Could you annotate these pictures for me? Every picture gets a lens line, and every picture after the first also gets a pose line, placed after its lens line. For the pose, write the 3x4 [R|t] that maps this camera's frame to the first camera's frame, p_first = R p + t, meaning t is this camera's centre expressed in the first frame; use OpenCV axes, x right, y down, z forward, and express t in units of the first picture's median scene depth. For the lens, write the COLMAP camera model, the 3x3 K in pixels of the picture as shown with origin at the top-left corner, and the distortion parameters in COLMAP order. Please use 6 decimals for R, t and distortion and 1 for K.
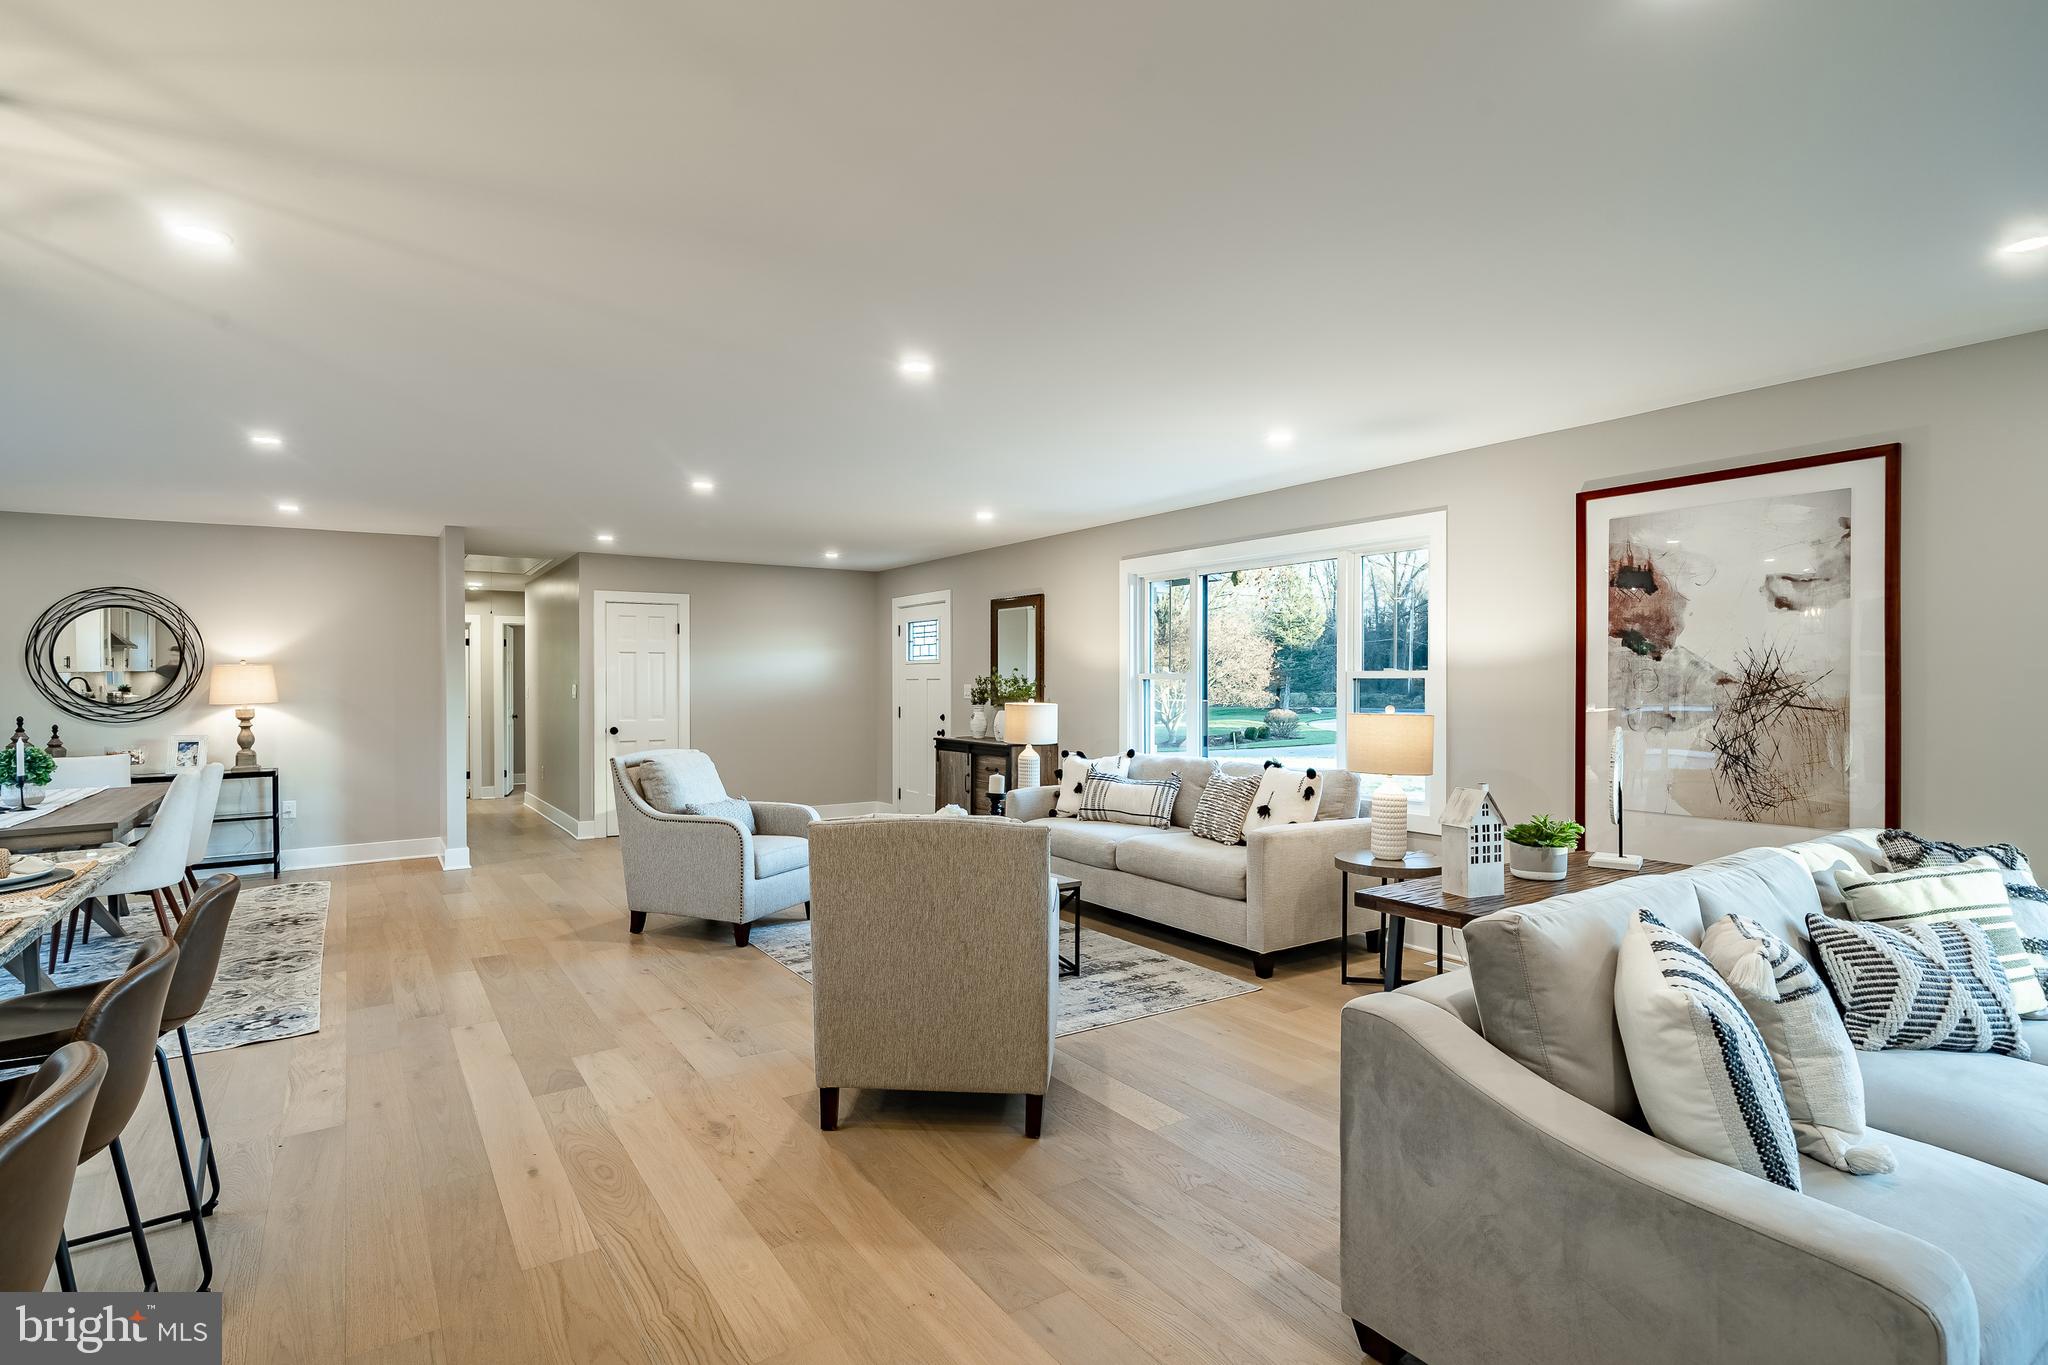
lens RADIAL K [[1000.1, 0, 1009.6], [0, 1000.1, 704.9], [0, 0, 1]] dist [-0.008320, 0.002033]
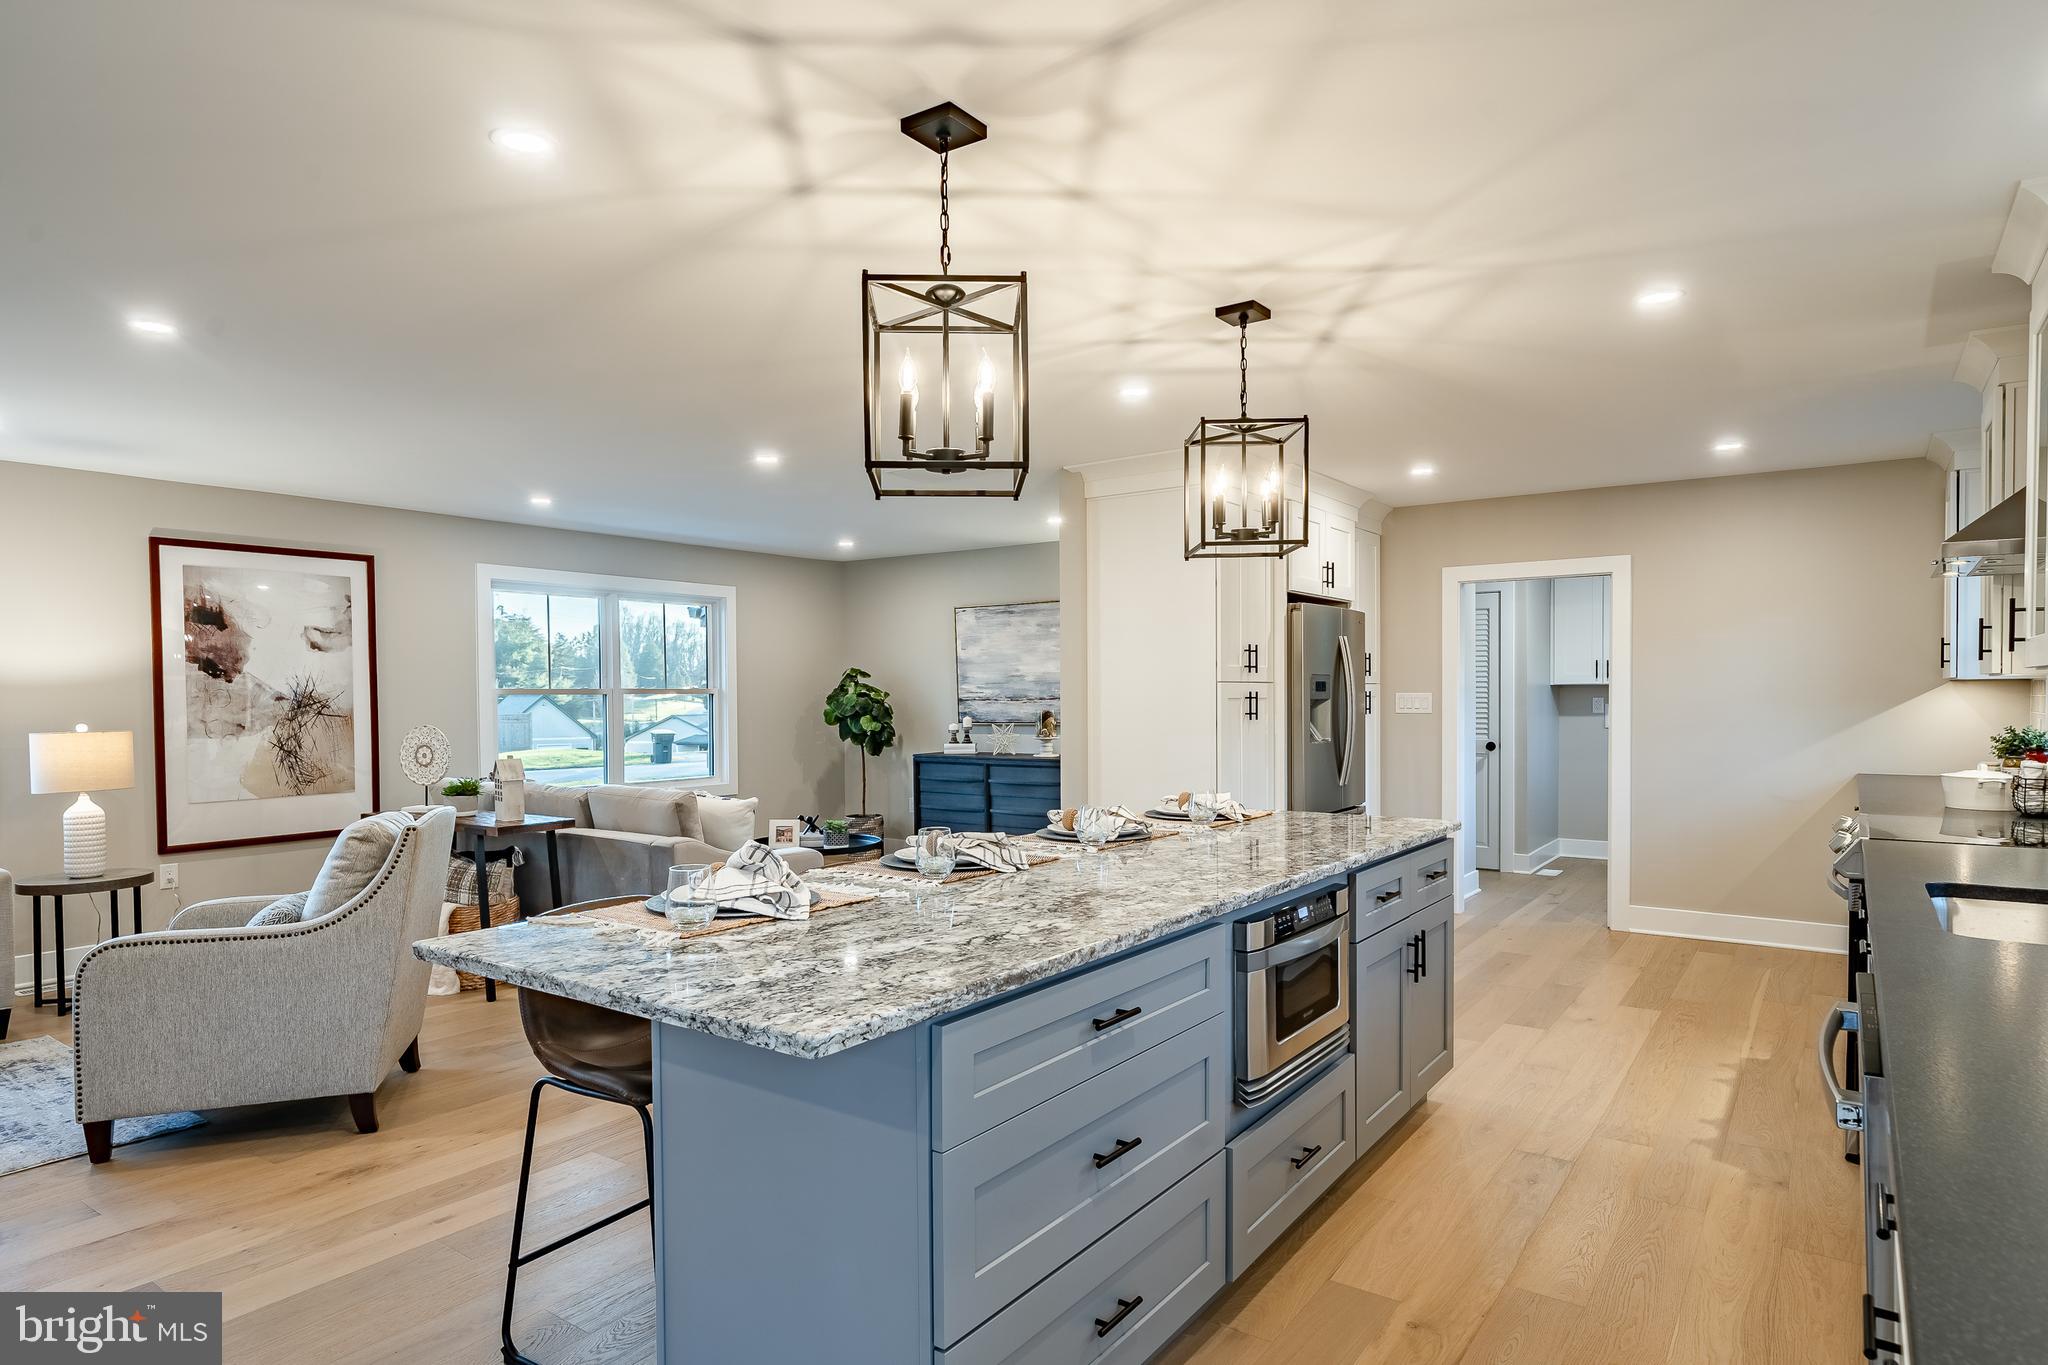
lens RADIAL K [[1152.1, 0, 1013.7], [0, 1152.1, 726.7], [0, 0, 1]] dist [-0.003054, -0.001635]
pose [[-0.354756, -0.021517, 0.934711, -0.838741], [0.029774, 0.998968, 0.034296, -0.006030], [-0.934485, 0.039997, -0.353749, 0.436786]]
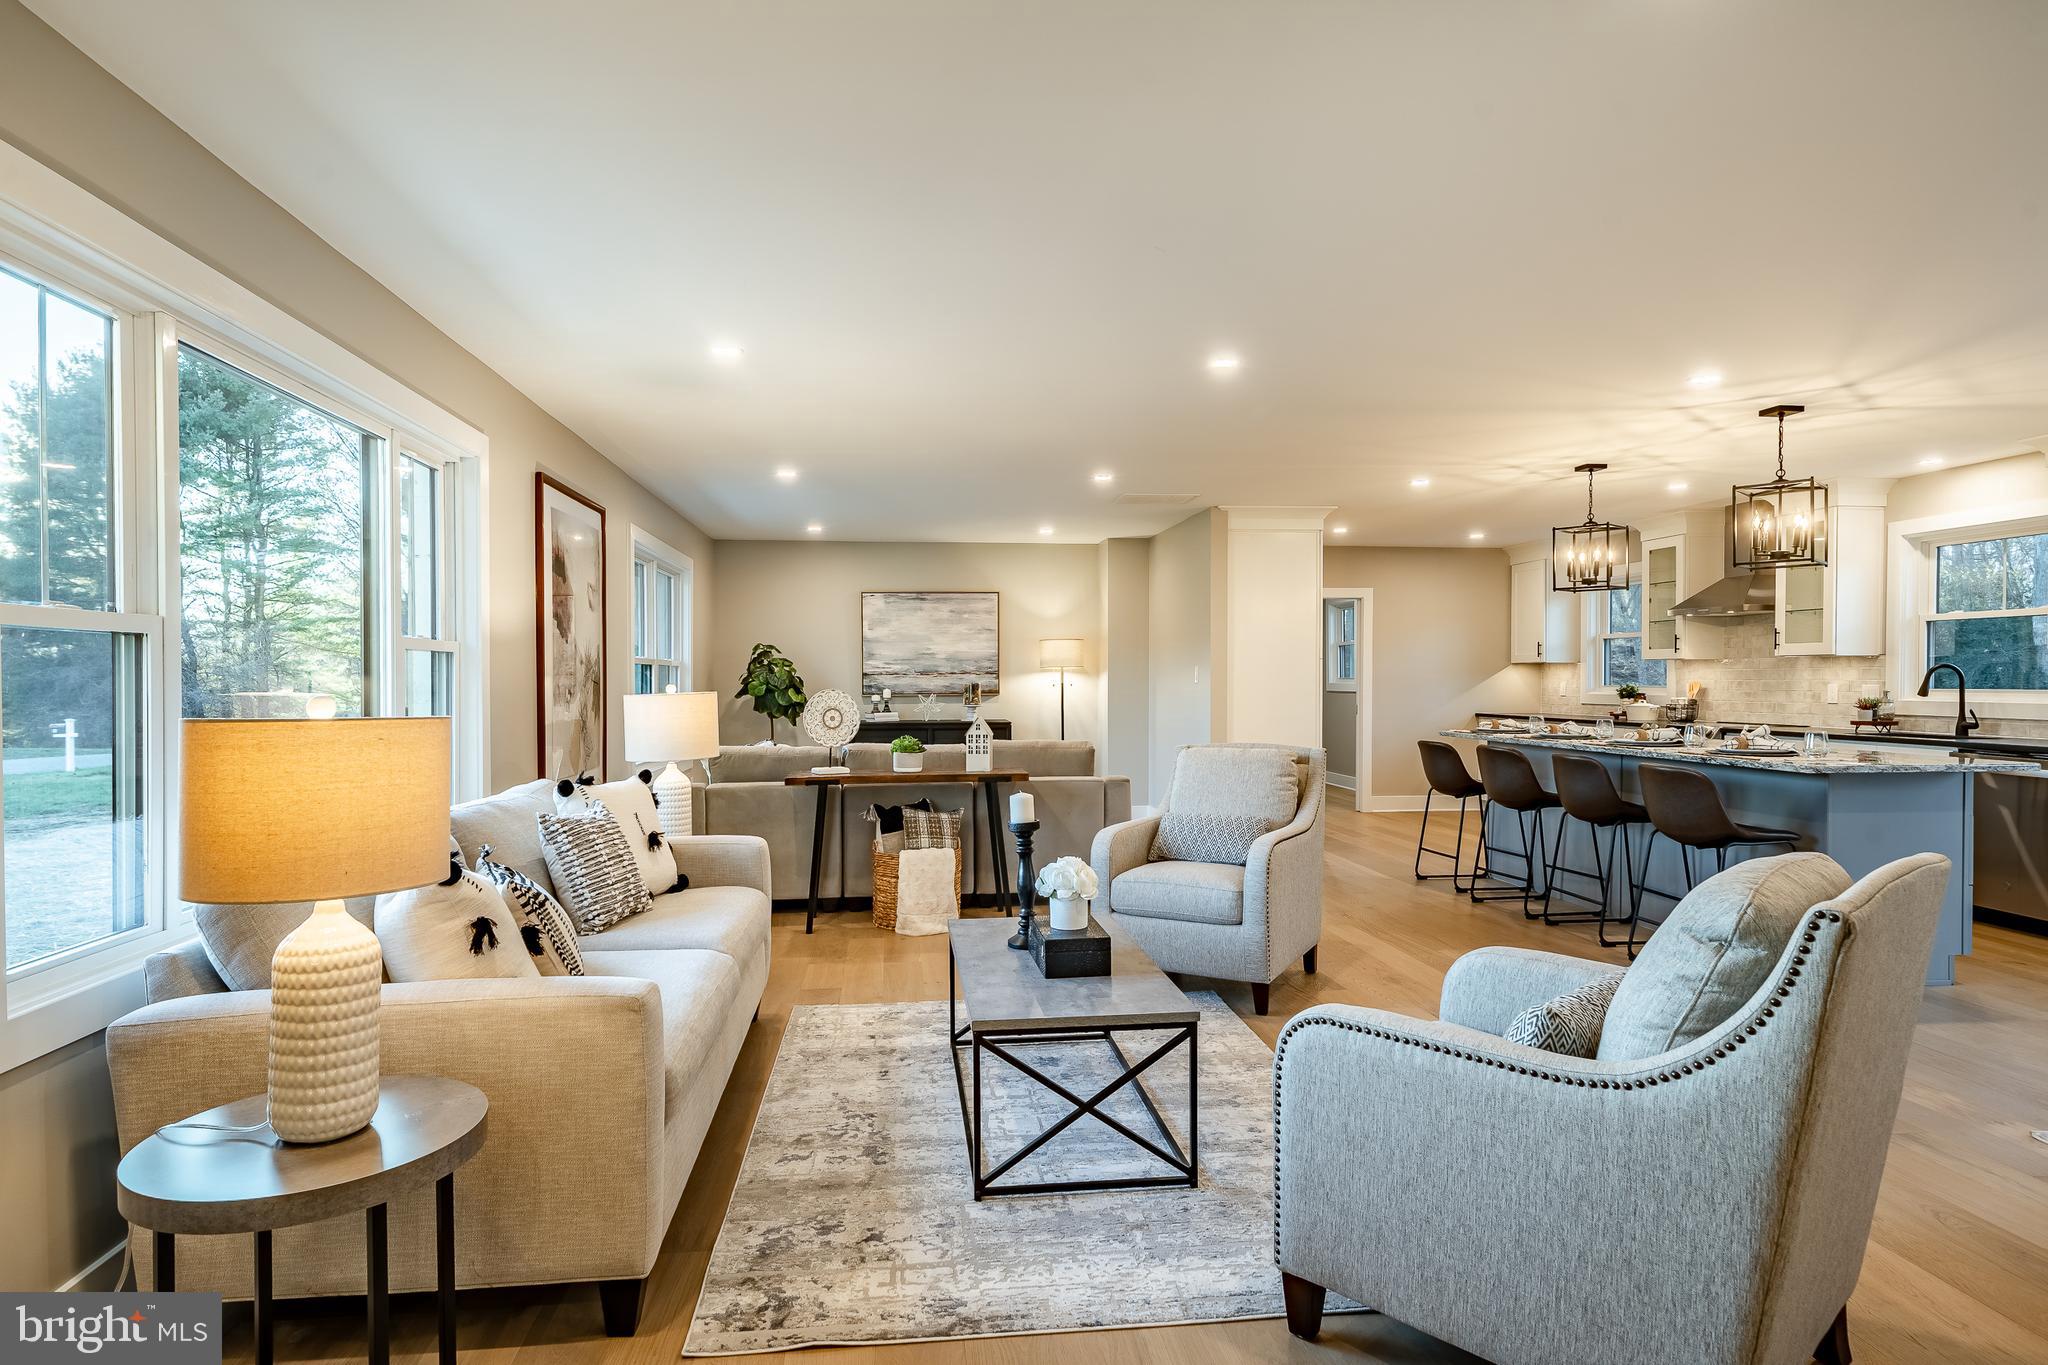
lens RADIAL K [[1152.1, 0, 992.1], [0, 1152.1, 706.4], [0, 0, 1]] dist [-0.003054, -0.001635]
pose [[-0.884628, -0.006190, 0.466256, -0.303767], [0.016488, 0.998871, 0.044544, -0.017871], [-0.466005, 0.047092, -0.883528, 1.477723]]
